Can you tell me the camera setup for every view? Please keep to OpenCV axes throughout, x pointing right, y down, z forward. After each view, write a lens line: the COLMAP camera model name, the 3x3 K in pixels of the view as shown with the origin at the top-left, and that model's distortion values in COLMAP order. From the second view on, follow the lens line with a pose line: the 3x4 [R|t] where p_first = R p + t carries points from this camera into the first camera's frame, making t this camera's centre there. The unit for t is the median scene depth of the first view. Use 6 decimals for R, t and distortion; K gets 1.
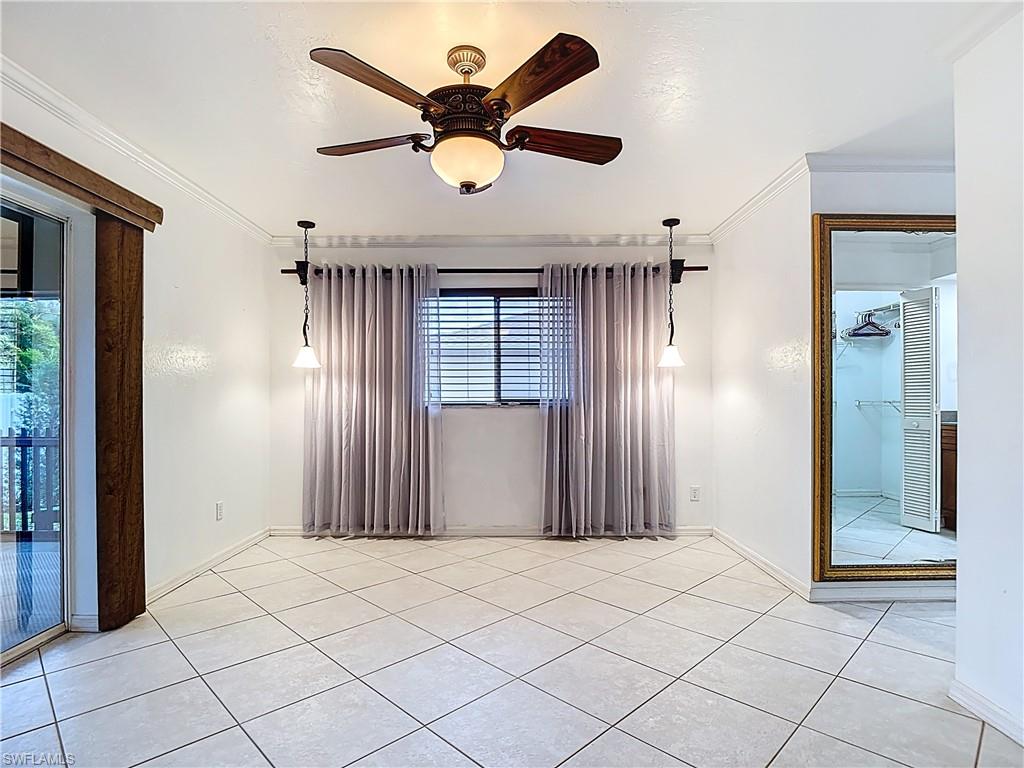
lens RADIAL K [[539.6, 0, 513.3], [0, 539.6, 397.5], [0, 0, 1]] dist [0.055537, -0.061767]
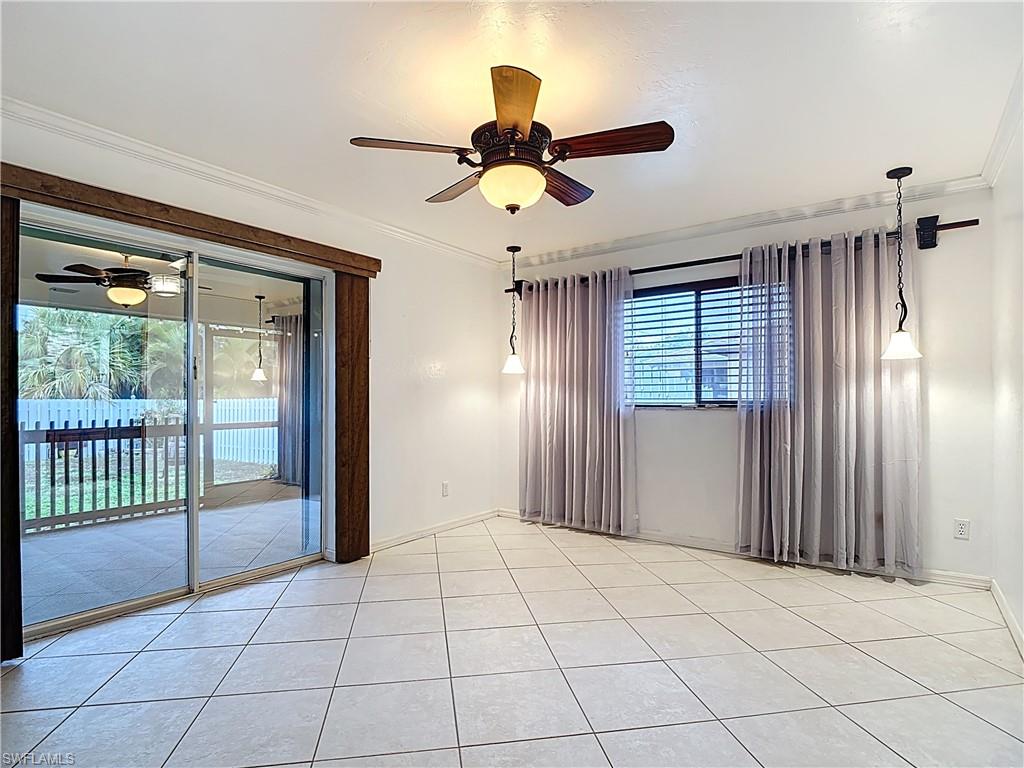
lens RADIAL K [[551.2, 0, 515.3], [0, 551.2, 396.9], [0, 0, 1]] dist [0.016327, -0.024907]
pose [[0.820417, -0.001695, -0.571763, 0.271226], [0.000335, 0.999997, -0.002483, -0.001278], [0.571765, 0.001846, 0.820415, 0.041712]]
